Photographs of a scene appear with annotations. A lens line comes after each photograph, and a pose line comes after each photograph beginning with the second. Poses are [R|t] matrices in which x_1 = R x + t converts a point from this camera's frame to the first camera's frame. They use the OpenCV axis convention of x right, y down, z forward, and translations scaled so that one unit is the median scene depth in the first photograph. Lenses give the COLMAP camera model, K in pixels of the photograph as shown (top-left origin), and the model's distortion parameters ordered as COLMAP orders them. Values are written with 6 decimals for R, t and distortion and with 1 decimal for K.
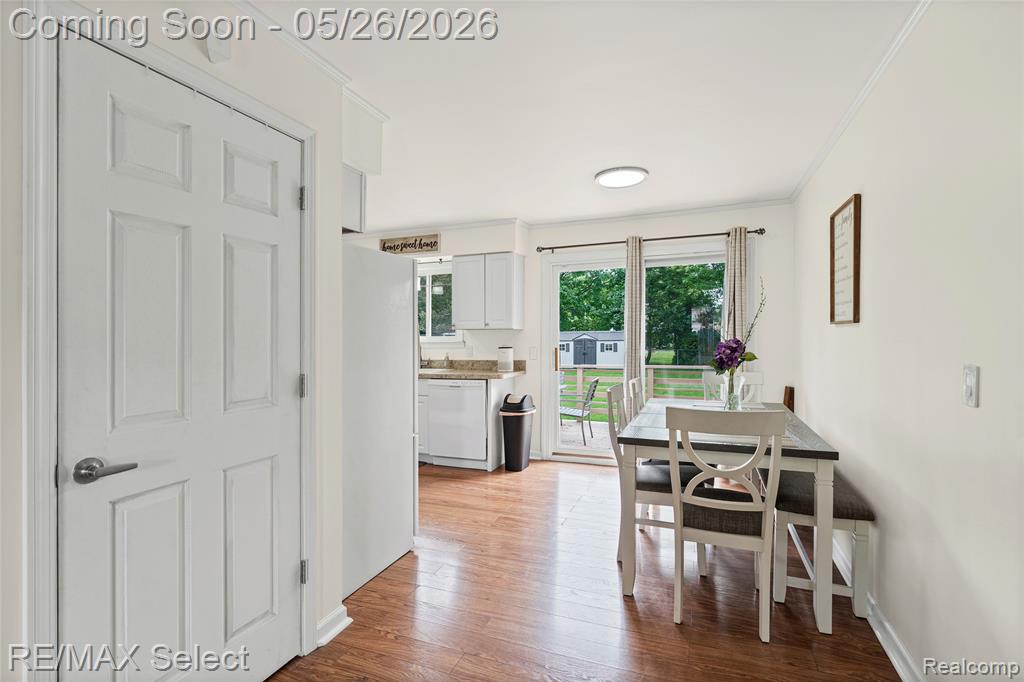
lens RADIAL K [[474.8, 0, 512.0], [0, 474.8, 341.0], [0, 0, 1]] dist [-0.002292, -0.000095]
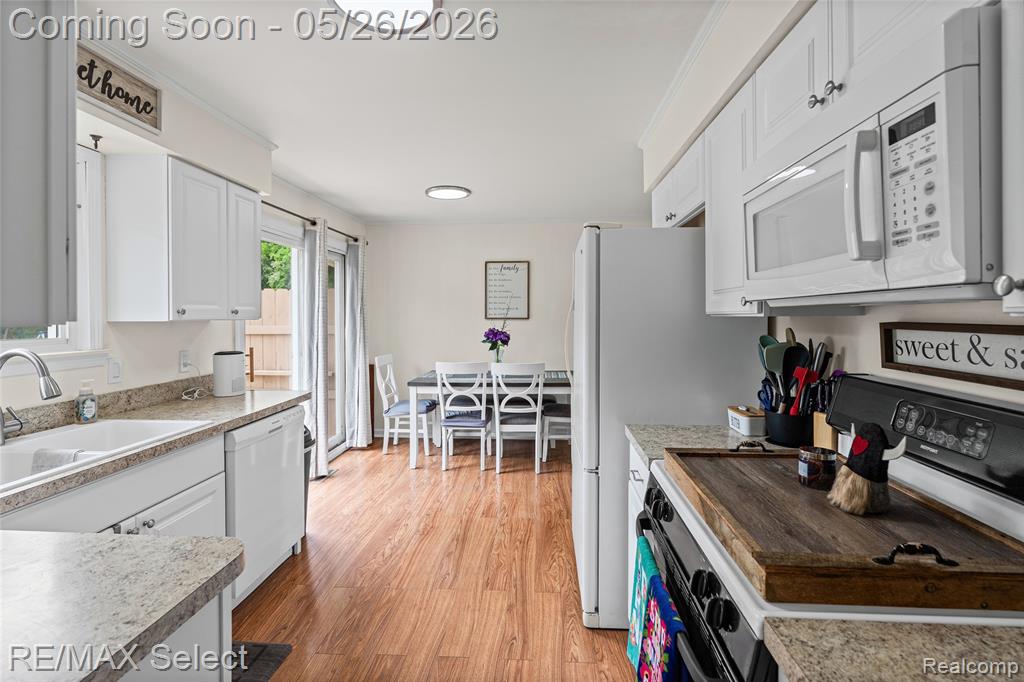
lens RADIAL K [[474.2, 0, 511.6], [0, 474.2, 327.3], [0, 0, 1]] dist [-0.002475, 0.000146]
pose [[-0.319596, -0.016120, 0.947417, -0.631943], [0.012847, 0.999690, 0.021343, -0.023622], [-0.947467, 0.018993, -0.319289, 0.826090]]
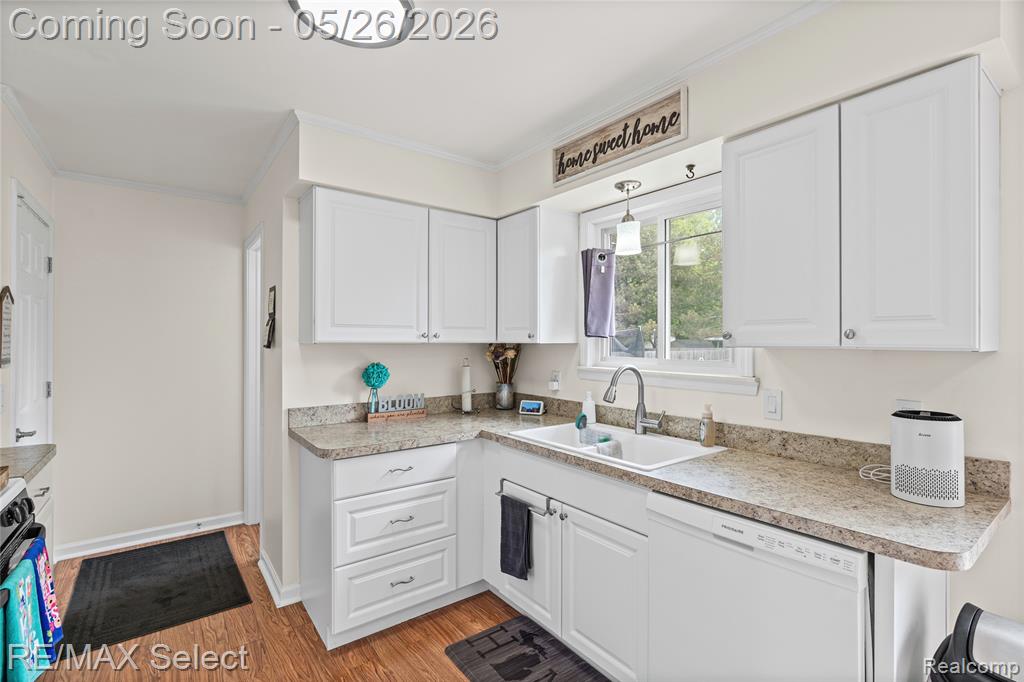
lens RADIAL K [[474.2, 0, 511.6], [0, 474.2, 327.3], [0, 0, 1]] dist [-0.002475, 0.000146]
pose [[0.859458, -0.004952, -0.511183, -0.078942], [-0.013916, 0.999356, -0.033079, -0.024233], [0.511017, 0.035544, 0.858835, 0.604943]]
